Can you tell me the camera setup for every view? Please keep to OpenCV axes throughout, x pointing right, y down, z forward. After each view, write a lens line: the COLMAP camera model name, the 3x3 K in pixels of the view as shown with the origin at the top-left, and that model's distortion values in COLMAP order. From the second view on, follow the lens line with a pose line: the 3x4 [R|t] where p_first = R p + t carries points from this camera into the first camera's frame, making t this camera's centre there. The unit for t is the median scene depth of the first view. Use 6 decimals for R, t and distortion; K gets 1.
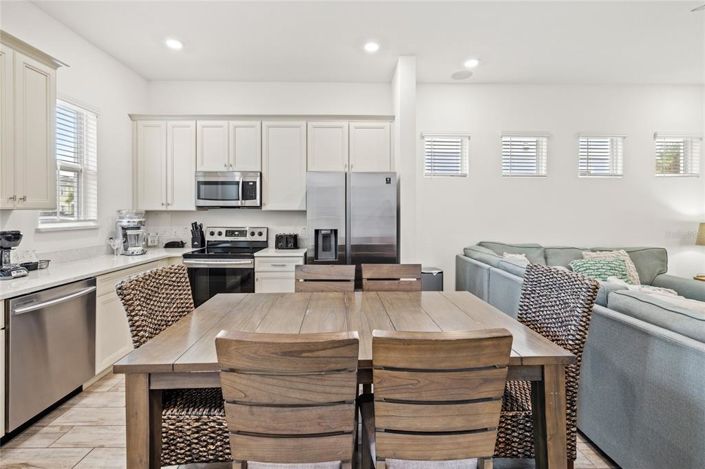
lens RADIAL K [[302.8, 0, 347.5], [0, 302.8, 215.8], [0, 0, 1]] dist [-0.001213, 0.000565]
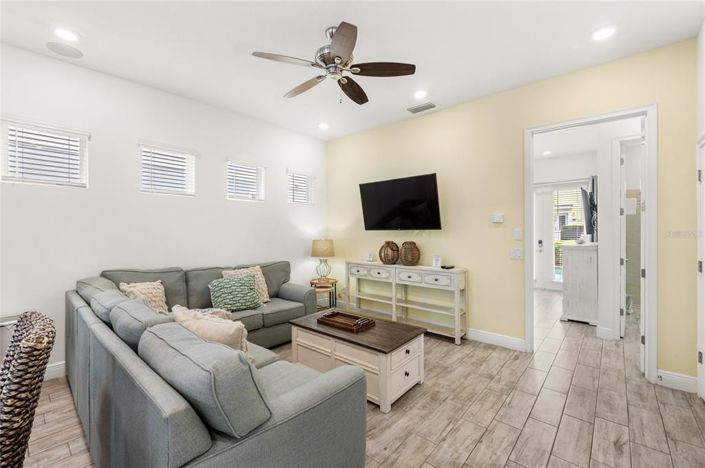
lens RADIAL K [[302.8, 0, 343.1], [0, 302.8, 232.1], [0, 0, 1]] dist [-0.001213, 0.000565]
pose [[0.675492, -0.007948, 0.737324, 0.294346], [0.011041, 0.999939, 0.000663, -0.010383], [-0.737285, 0.007693, 0.675539, -0.001452]]
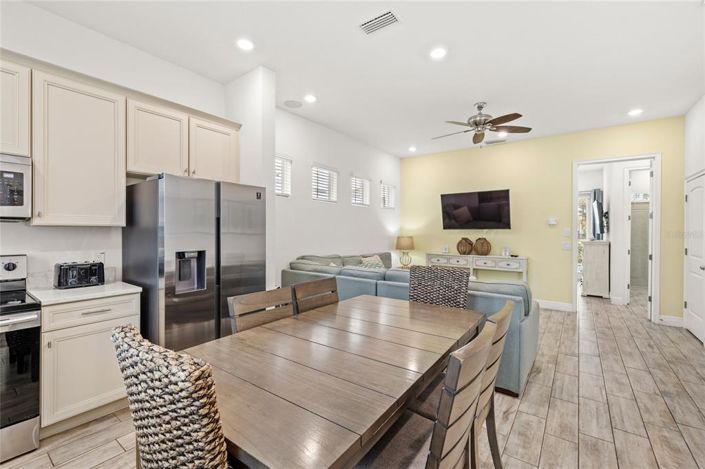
lens RADIAL K [[302.8, 0, 353.0], [0, 302.8, 233.1], [0, 0, 1]] dist [-0.001213, 0.000565]
pose [[0.611799, -0.004623, 0.791000, -0.362141], [0.003214, 0.999989, 0.003358, -0.002915], [-0.791007, 0.000487, 0.611807, 0.167277]]
